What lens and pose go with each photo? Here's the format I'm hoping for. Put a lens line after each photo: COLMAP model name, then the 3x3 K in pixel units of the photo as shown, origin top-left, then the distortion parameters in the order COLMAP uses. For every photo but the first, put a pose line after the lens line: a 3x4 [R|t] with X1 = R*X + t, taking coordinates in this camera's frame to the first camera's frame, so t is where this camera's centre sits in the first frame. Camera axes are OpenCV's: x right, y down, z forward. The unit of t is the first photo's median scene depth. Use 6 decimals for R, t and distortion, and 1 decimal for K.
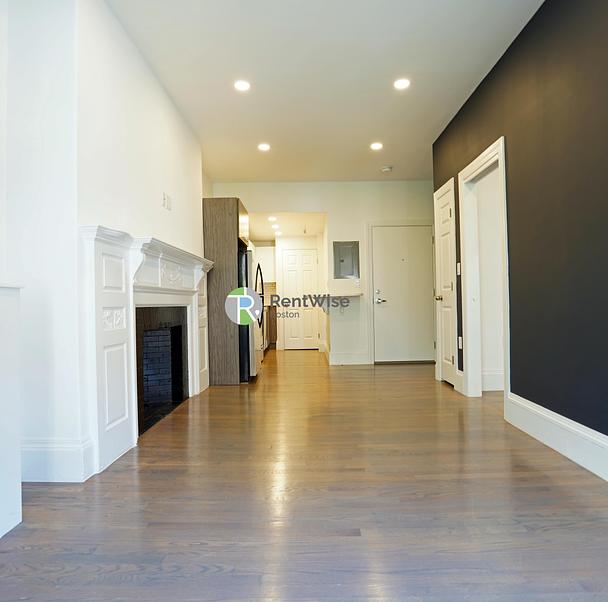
lens RADIAL K [[422.5, 0, 305.4], [0, 422.5, 302.5], [0, 0, 1]] dist [-0.072733, 0.041546]
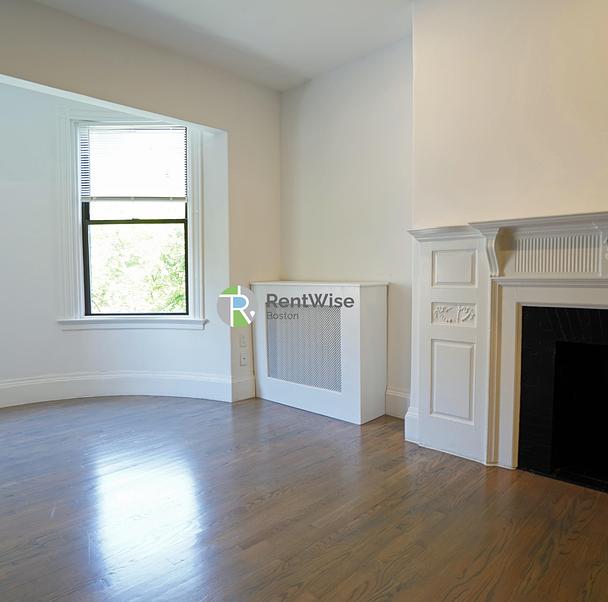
lens RADIAL K [[445.5, 0, 305.0], [0, 445.5, 305.8], [0, 0, 1]] dist [-0.085863, 0.049749]
pose [[-0.681327, 0.066910, -0.728915, 0.319230], [0.019324, 0.997110, 0.073466, -0.039165], [0.731724, 0.035969, -0.680651, 0.863505]]
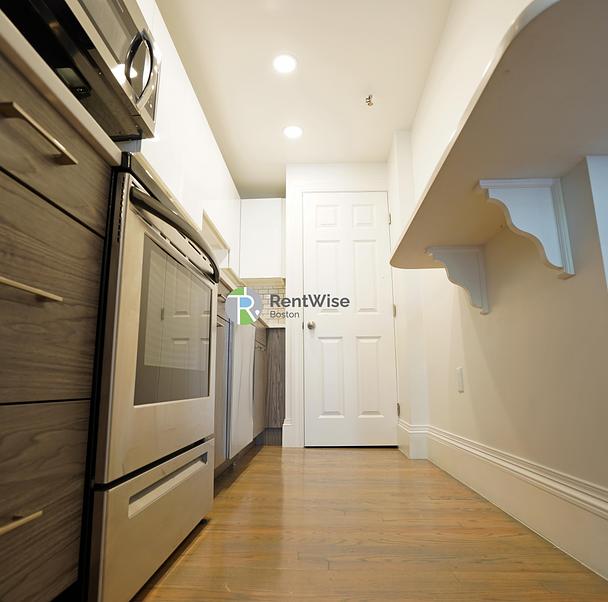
lens RADIAL K [[422.5, 0, 305.4], [0, 422.5, 302.5], [0, 0, 1]] dist [-0.072733, 0.041546]
pose [[0.999148, 0.002878, -0.041167, -0.070202], [-0.010404, 0.982907, -0.183810, 0.112846], [0.039935, 0.184082, 0.982099, 1.270666]]
